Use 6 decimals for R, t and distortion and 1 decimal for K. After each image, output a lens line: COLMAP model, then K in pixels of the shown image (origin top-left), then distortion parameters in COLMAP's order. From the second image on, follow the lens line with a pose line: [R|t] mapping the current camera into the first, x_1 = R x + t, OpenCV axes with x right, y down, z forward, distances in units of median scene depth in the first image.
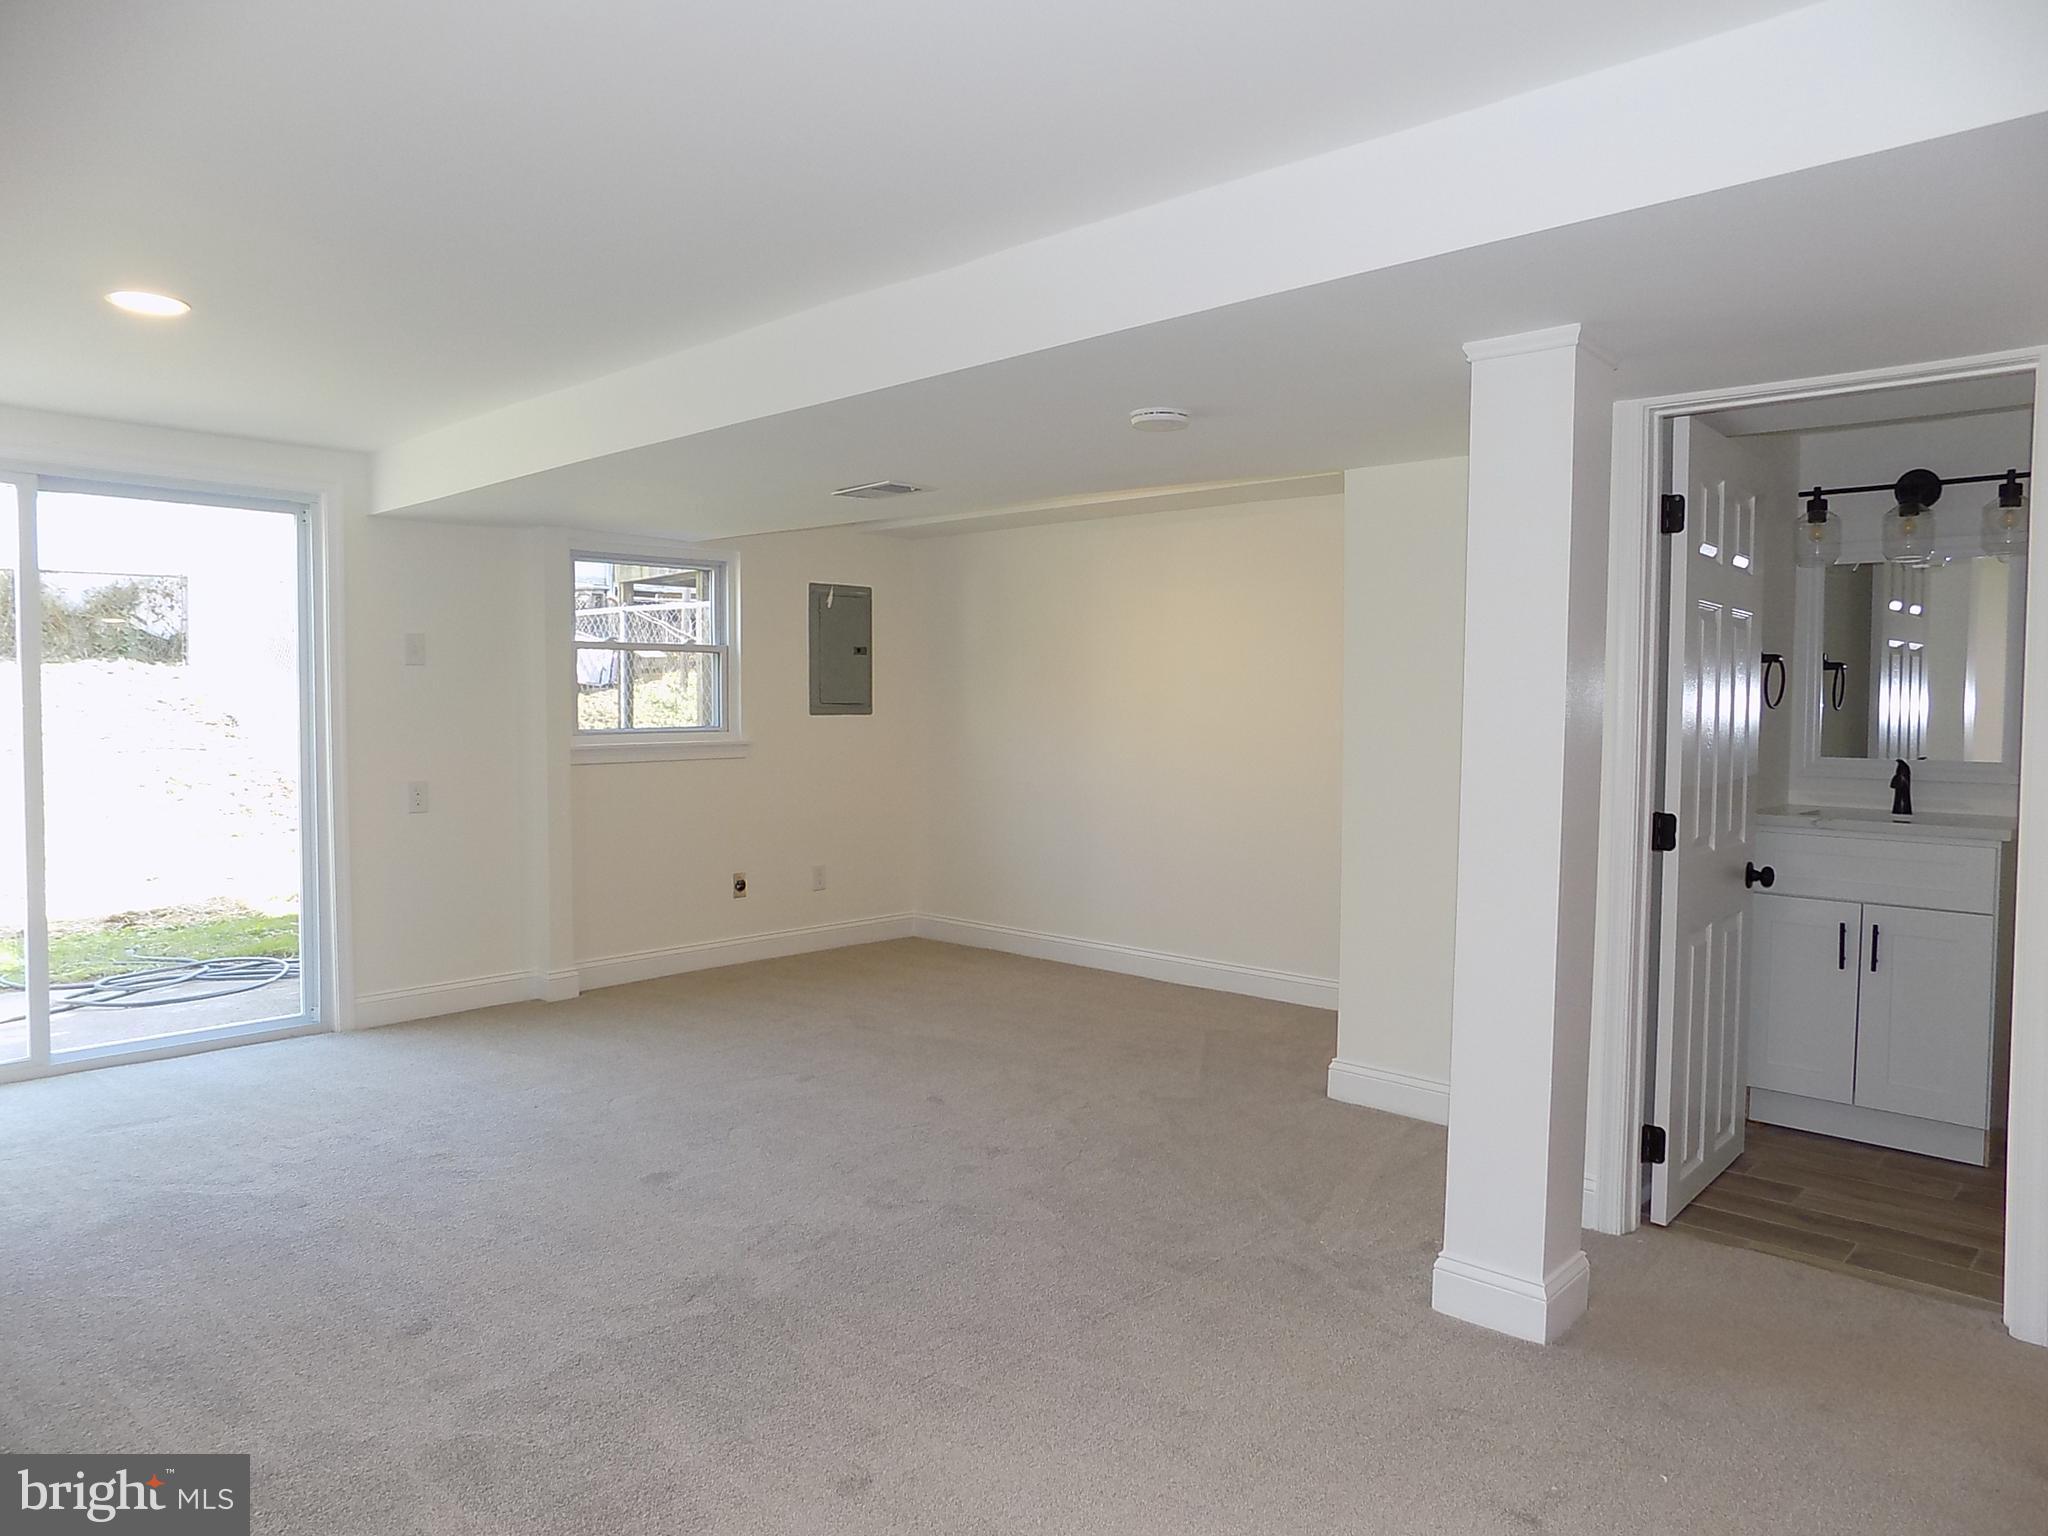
lens RADIAL K [[1376.5, 0, 1034.5], [0, 1376.5, 759.3], [0, 0, 1]] dist [-0.054587, 0.054510]
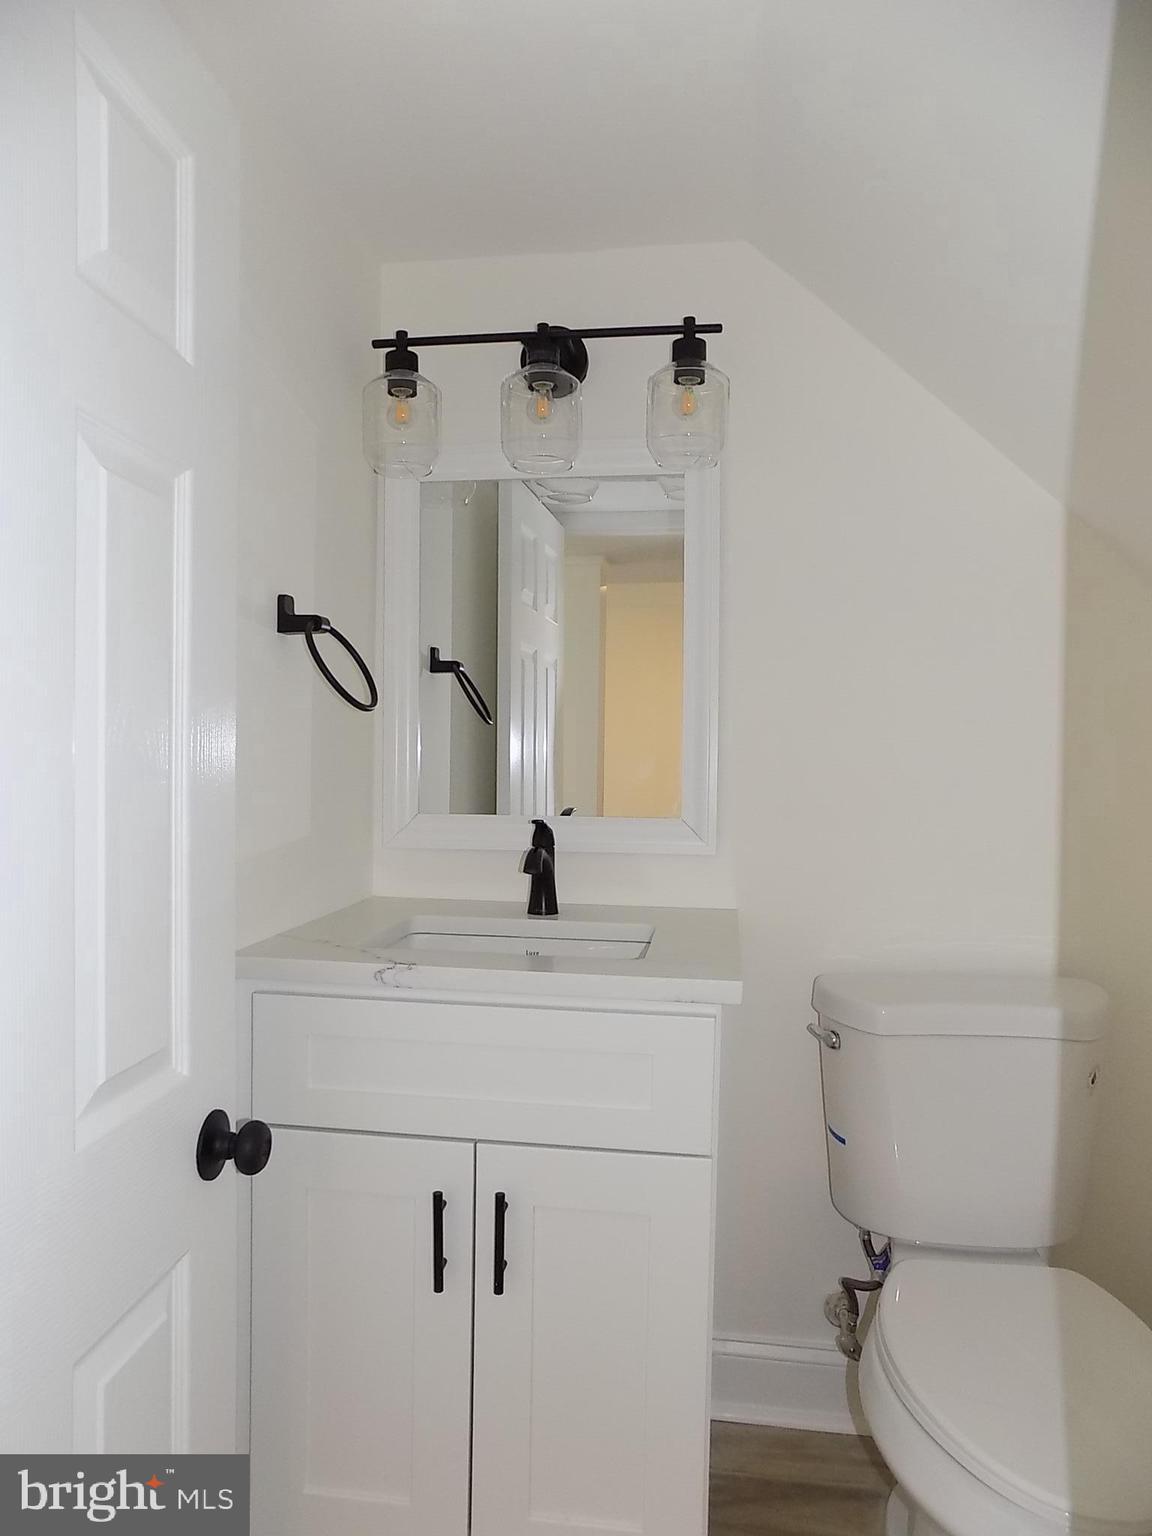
lens RADIAL K [[1032.3, 0, 573.8], [0, 1032.3, 767.2], [0, 0, 1]] dist [-0.054587, 0.054510]
pose [[0.823913, -0.011330, 0.566603, 0.394970], [0.022062, 0.999683, -0.012091, -0.014656], [-0.566287, 0.022462, 0.823902, 0.618809]]
